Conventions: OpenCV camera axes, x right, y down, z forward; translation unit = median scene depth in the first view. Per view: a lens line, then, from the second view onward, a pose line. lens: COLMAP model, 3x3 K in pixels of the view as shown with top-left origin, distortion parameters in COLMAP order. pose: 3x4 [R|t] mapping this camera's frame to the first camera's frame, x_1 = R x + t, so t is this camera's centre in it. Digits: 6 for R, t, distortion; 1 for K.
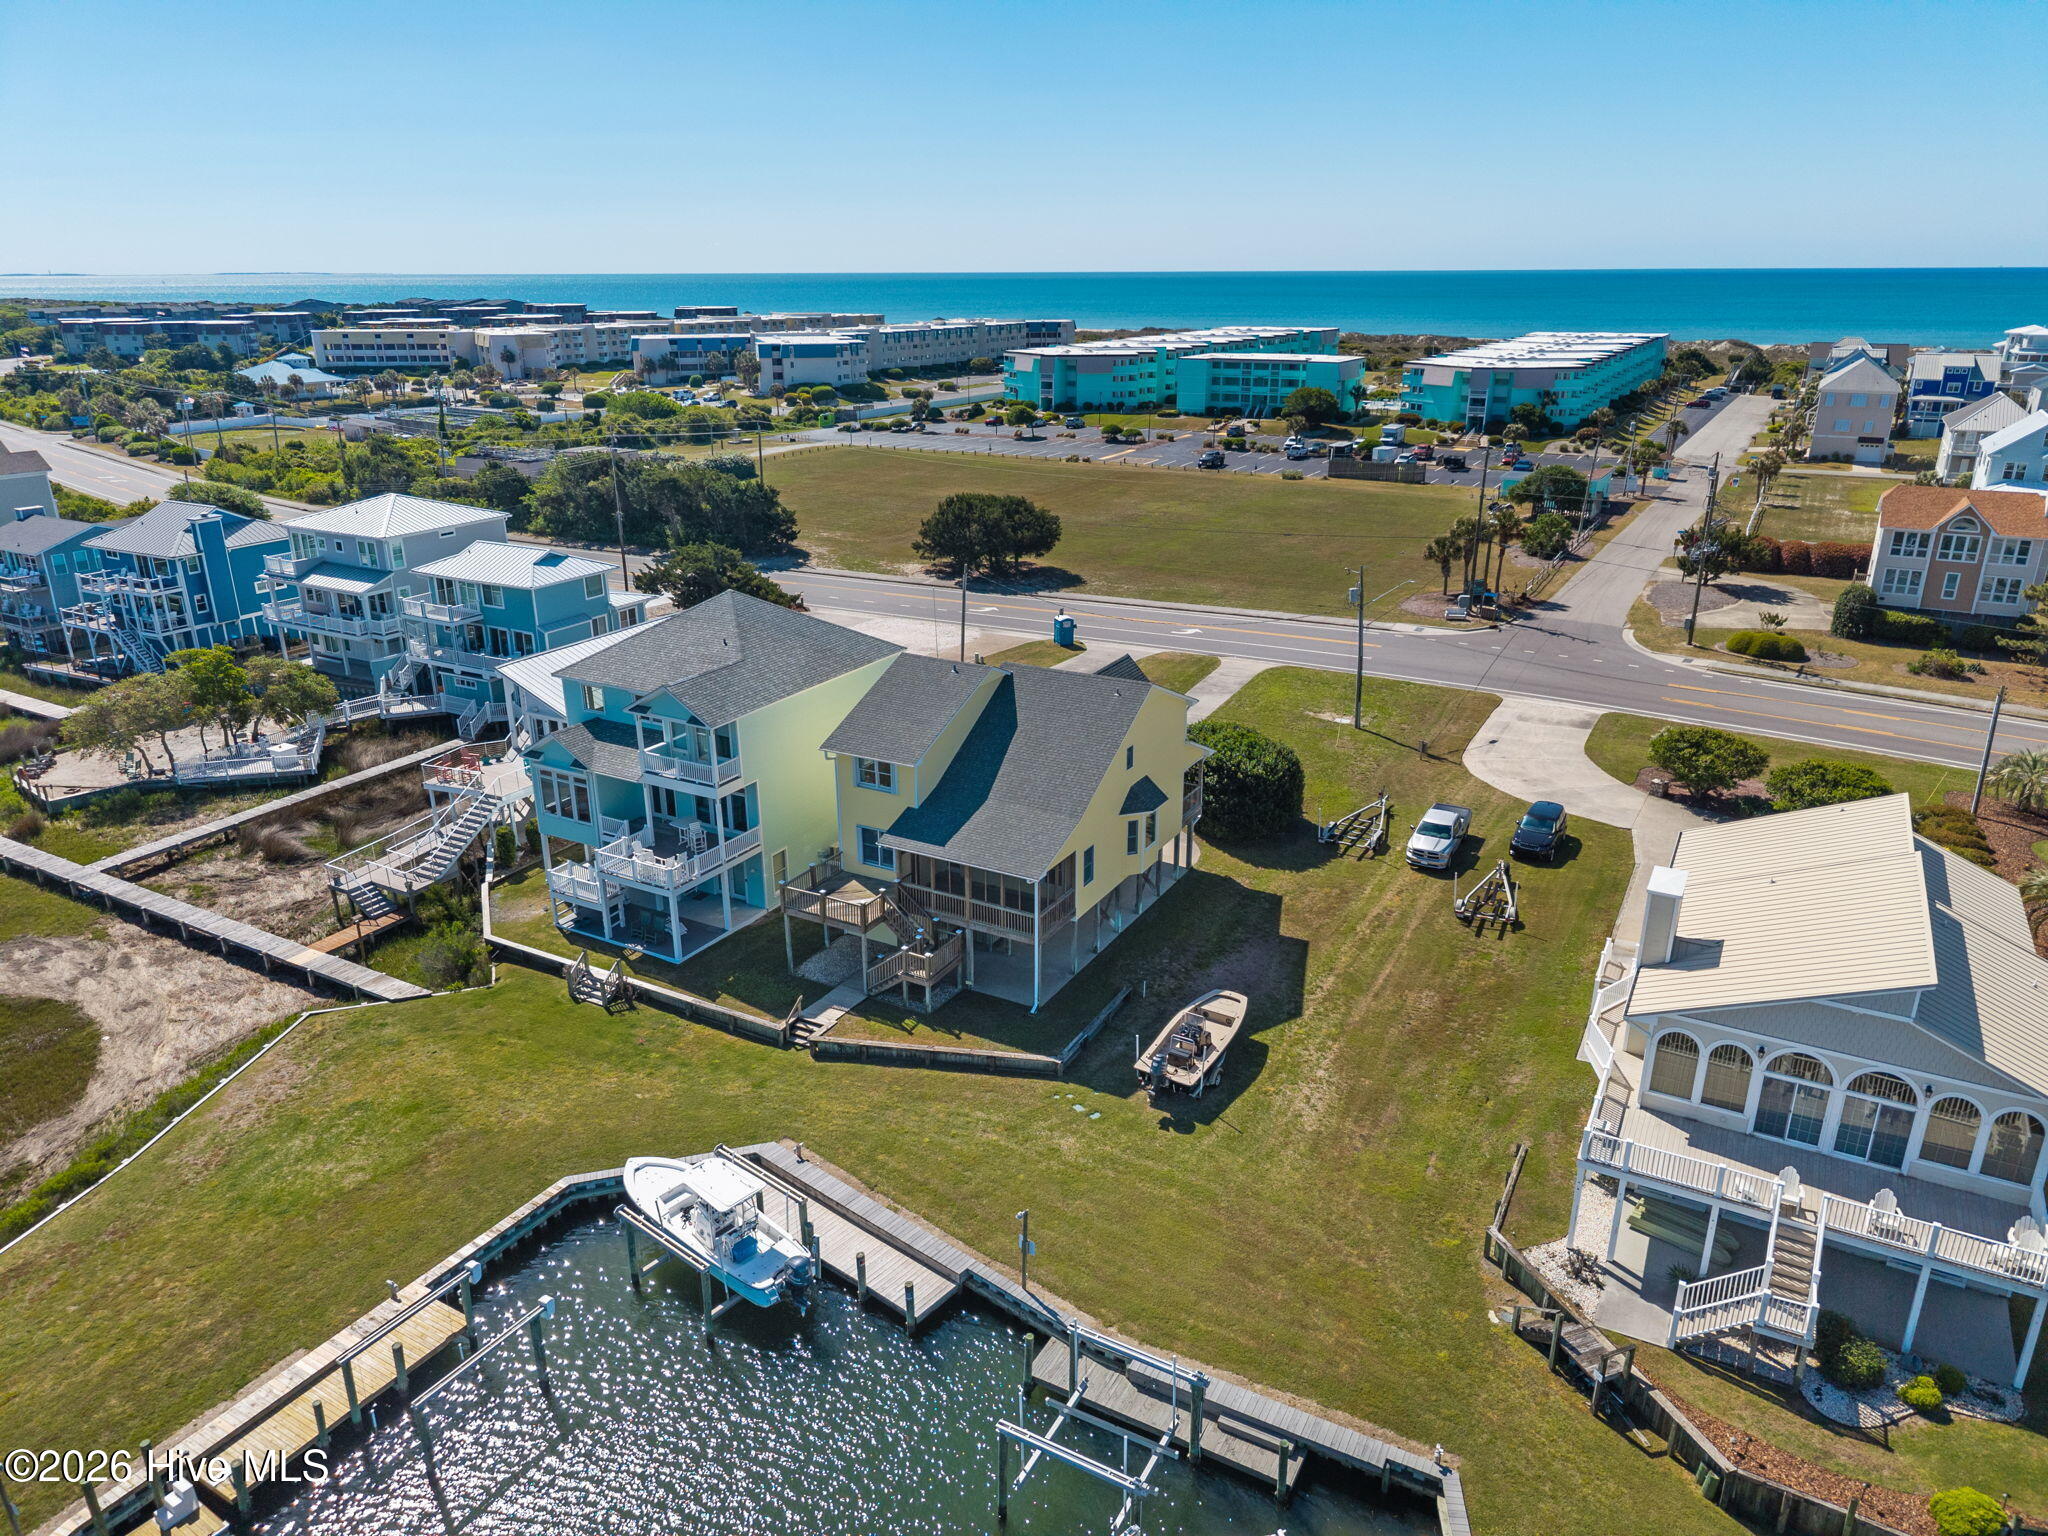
lens RADIAL K [[1374.8, 0, 1017.0], [0, 1374.8, 767.3], [0, 0, 1]] dist [0.015165, -0.000451]
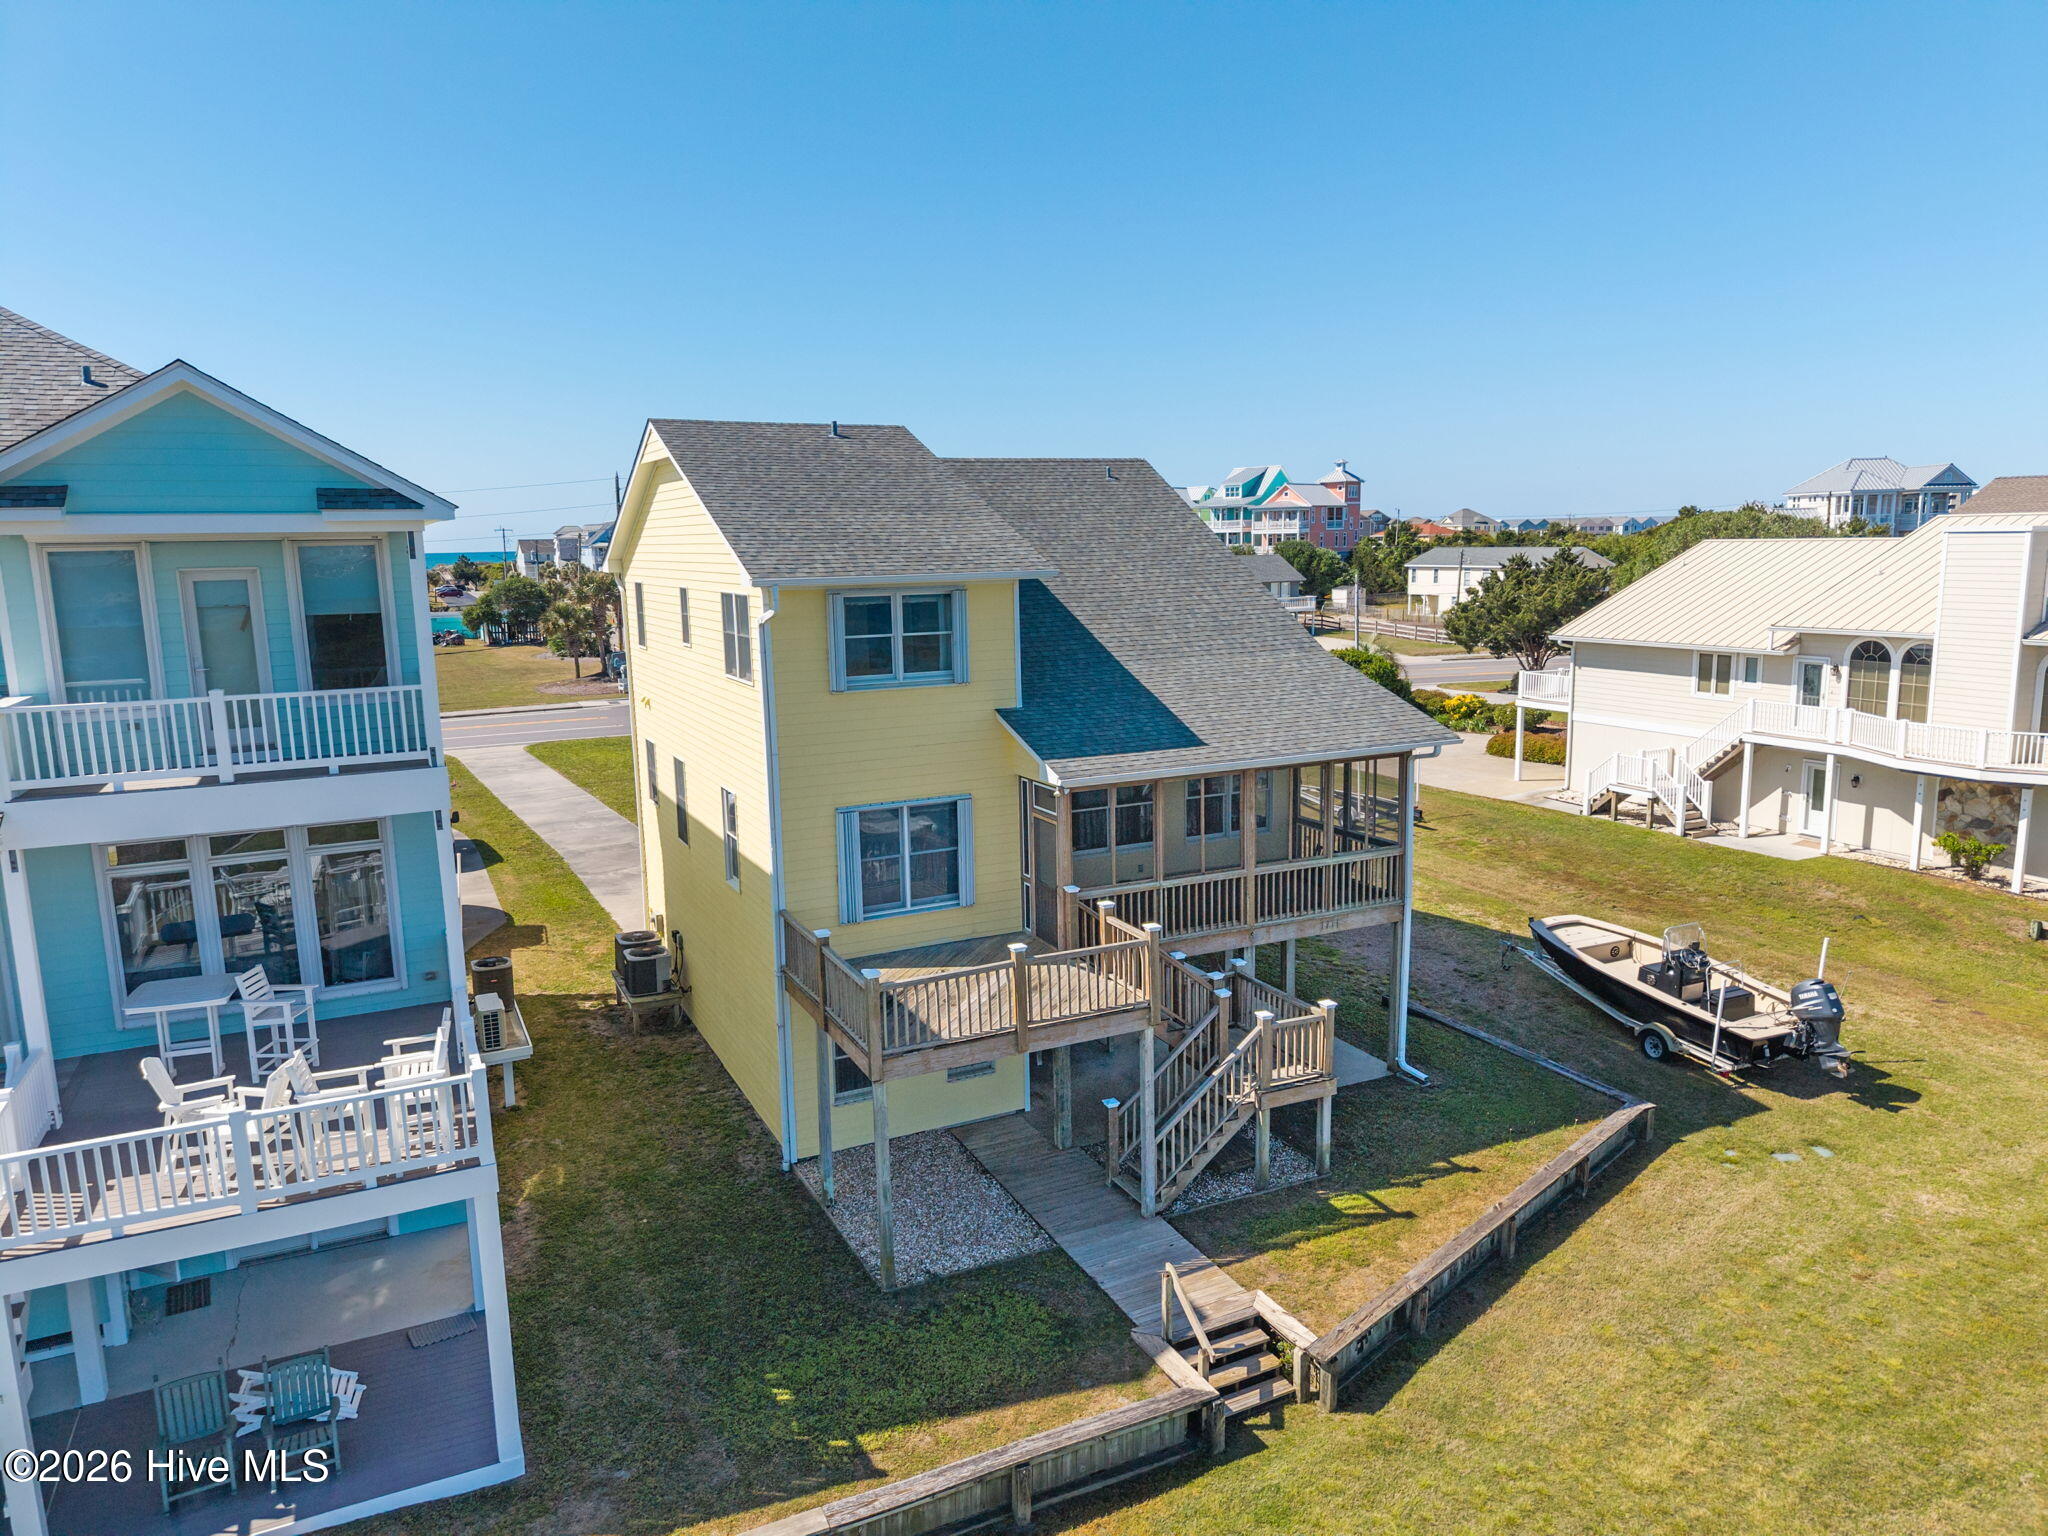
lens RADIAL K [[1380.6, 0, 1024.0], [0, 1380.6, 768.0], [0, 0, 1]] dist [-0.006039, 0.000271]
pose [[0.571199, -0.143307, 0.808205, -0.358738], [0.299909, 0.952999, -0.042979, 0.058903], [-0.764059, 0.266938, 0.587331, 0.729061]]
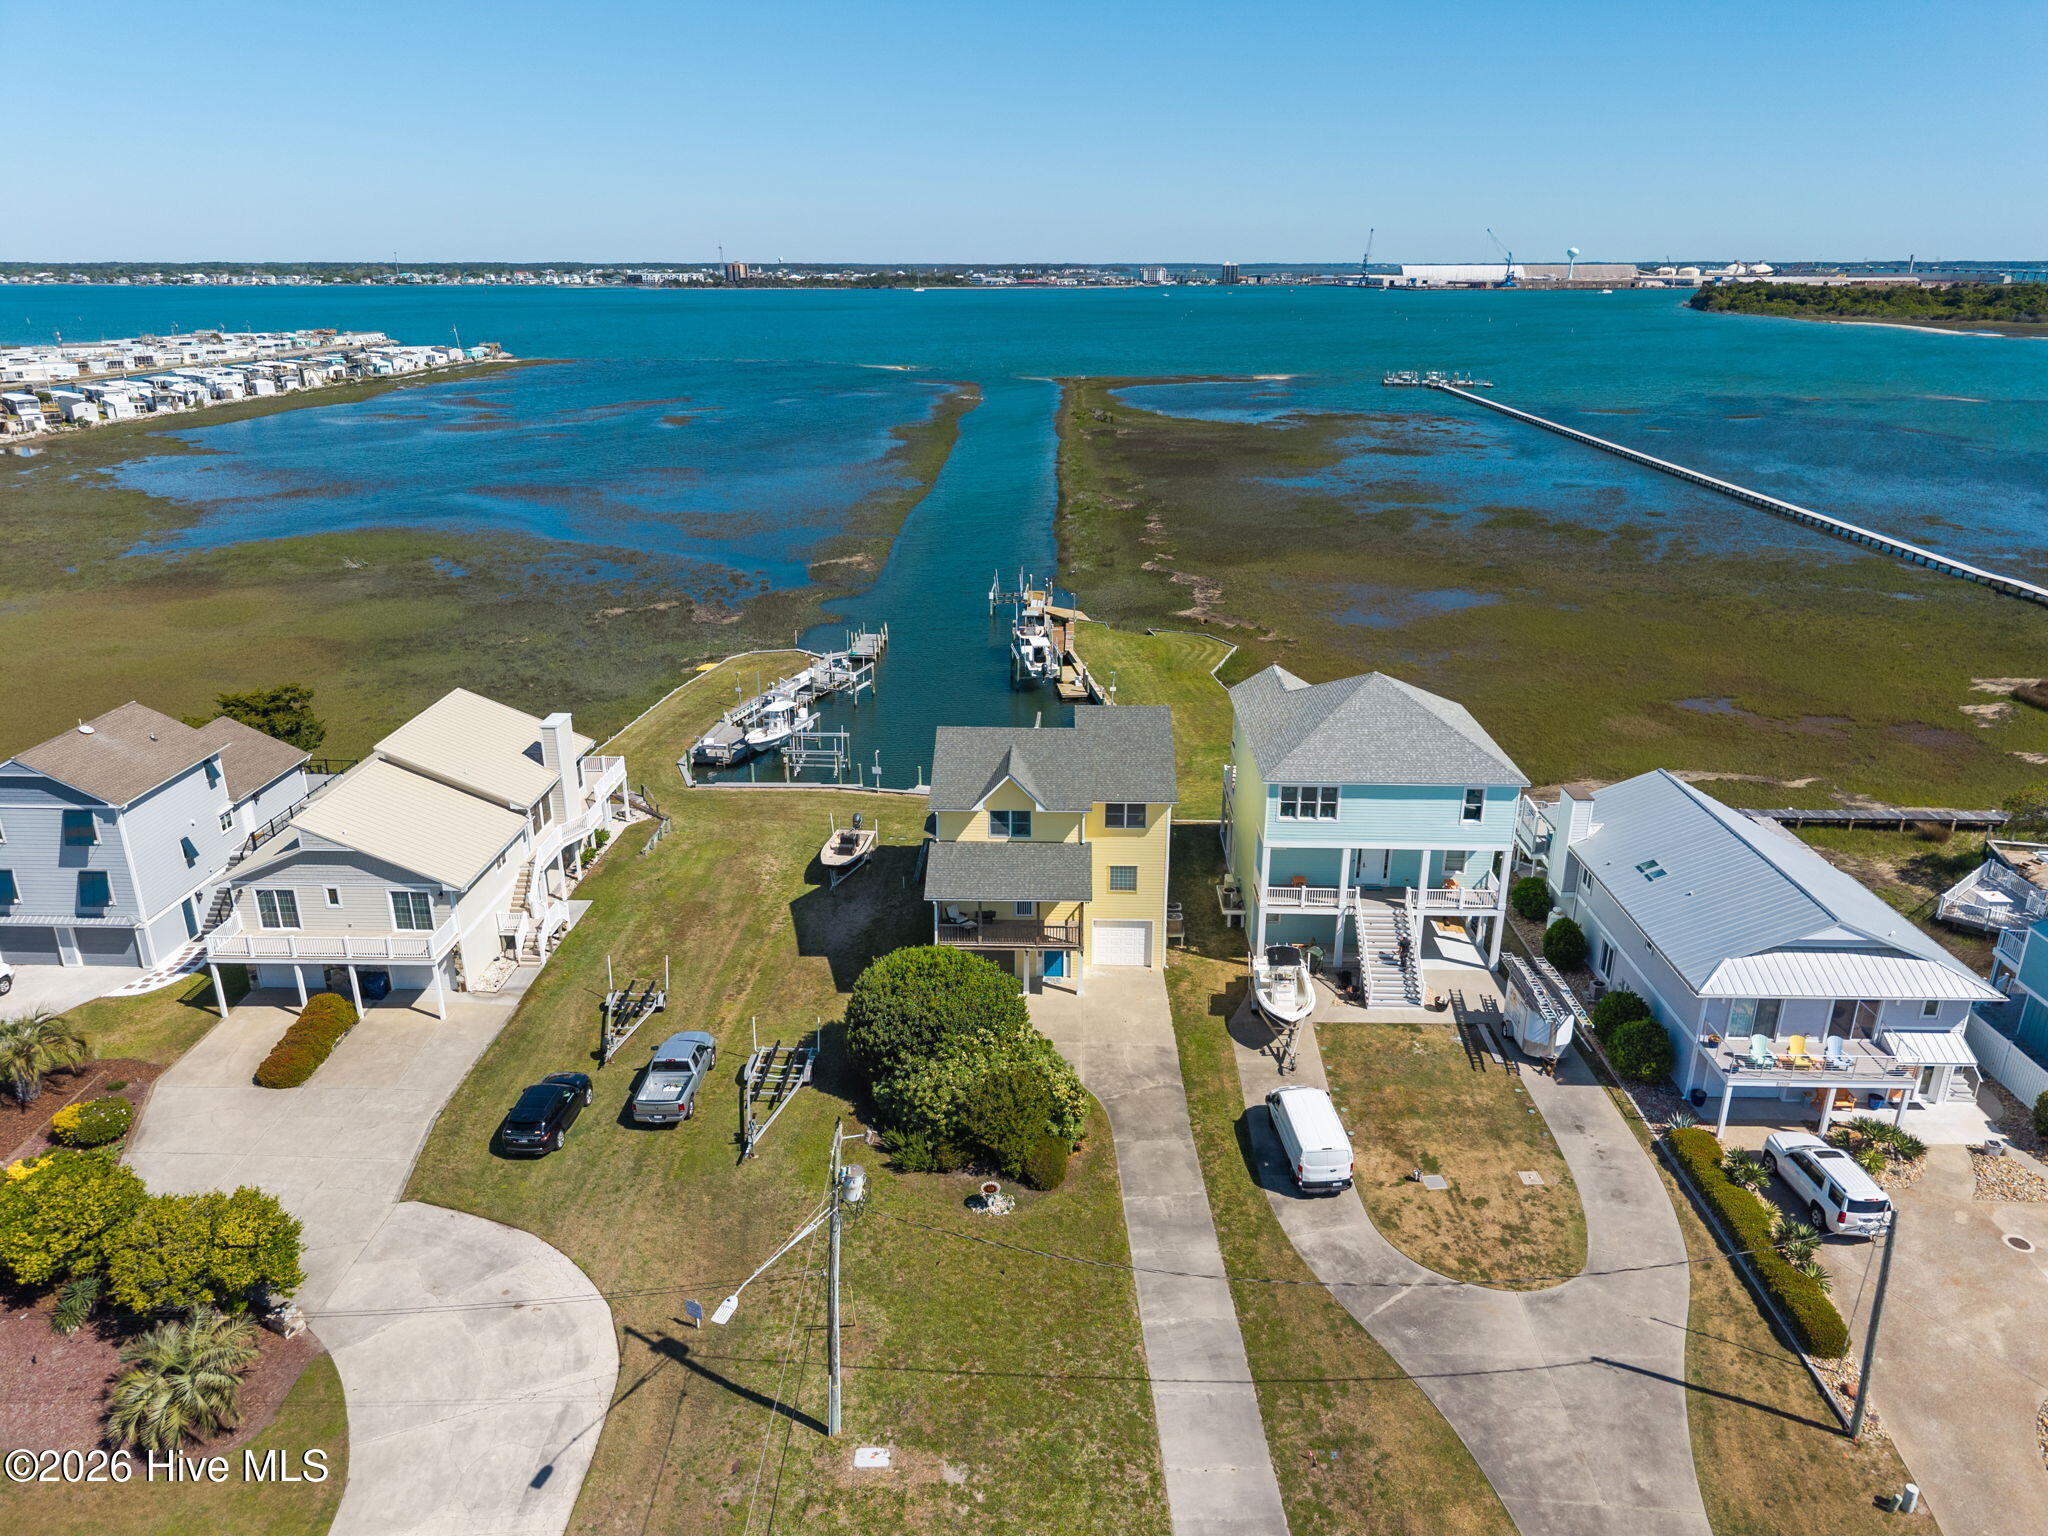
lens RADIAL K [[1377.7, 0, 1035.6], [0, 1377.7, 766.0], [0, 0, 1]] dist [0.046161, -0.055553]
pose [[-0.882060, 0.160950, -0.442793, 0.526218], [-0.163525, 0.776825, 0.608114, -0.723731], [0.441849, 0.608801, -0.658886, 1.765473]]
